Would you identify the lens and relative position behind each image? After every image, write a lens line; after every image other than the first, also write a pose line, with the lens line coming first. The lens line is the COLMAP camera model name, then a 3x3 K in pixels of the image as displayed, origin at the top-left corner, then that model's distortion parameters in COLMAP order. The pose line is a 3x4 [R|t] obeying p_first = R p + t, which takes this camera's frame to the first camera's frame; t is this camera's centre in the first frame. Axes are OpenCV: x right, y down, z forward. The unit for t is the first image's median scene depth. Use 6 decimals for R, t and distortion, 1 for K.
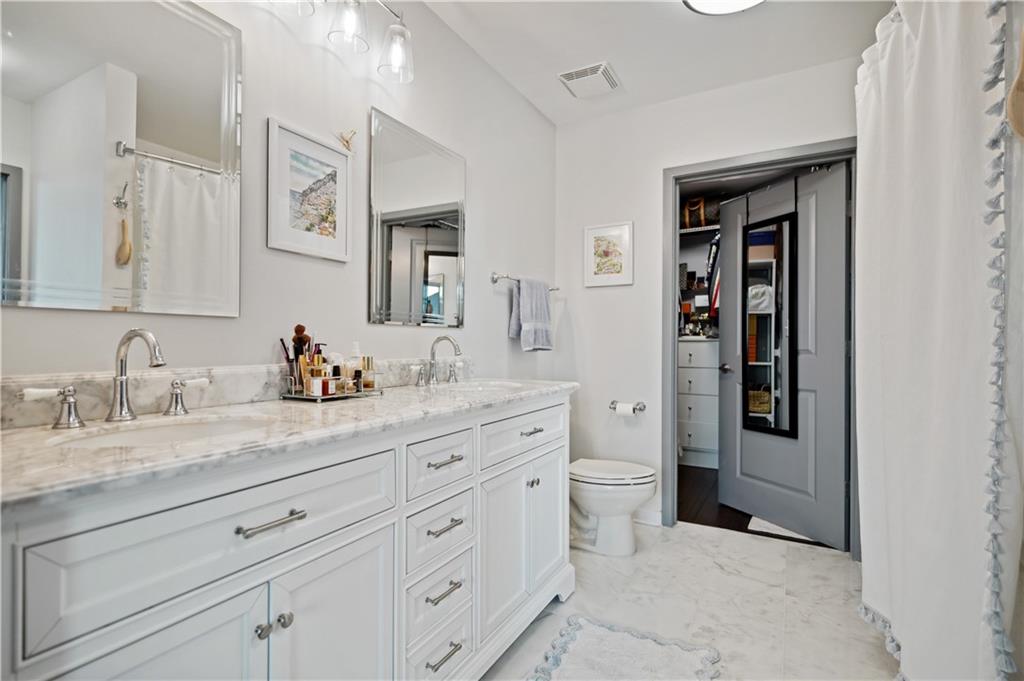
lens RADIAL K [[487.9, 0, 514.6], [0, 487.9, 340.4], [0, 0, 1]] dist [-0.004389, -0.001252]
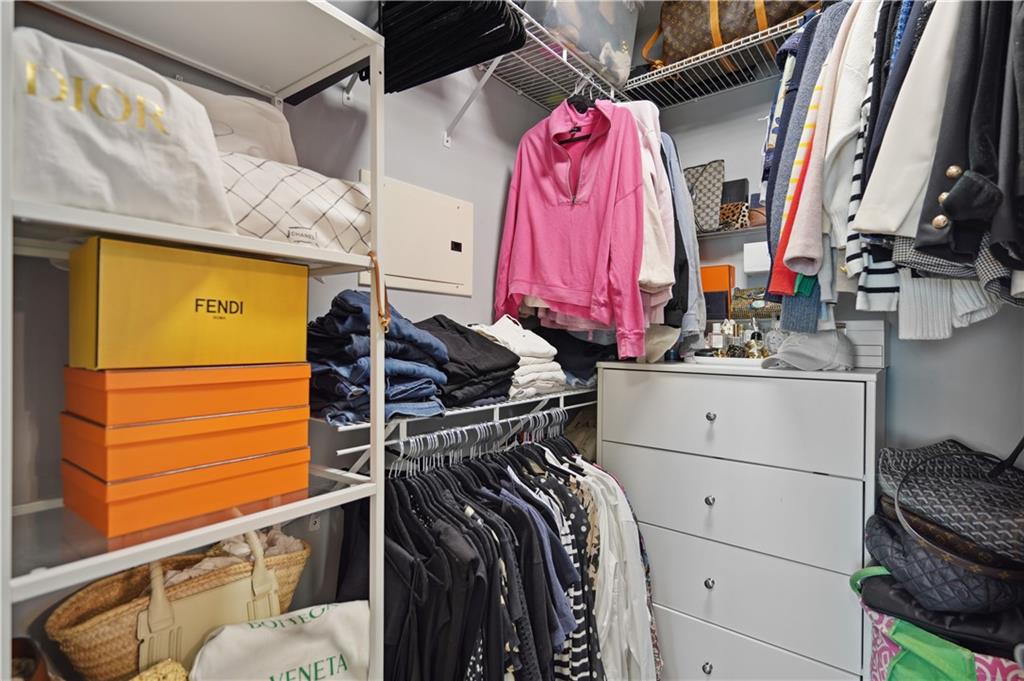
lens RADIAL K [[520.0, 0, 511.1], [0, 520.0, 338.7], [0, 0, 1]] dist [-0.001612, -0.000115]
pose [[0.986916, 0.001938, -0.161223, 0.270602], [-0.000642, 0.999967, 0.008090, -0.024062], [0.161234, -0.007881, 0.986885, 0.608198]]
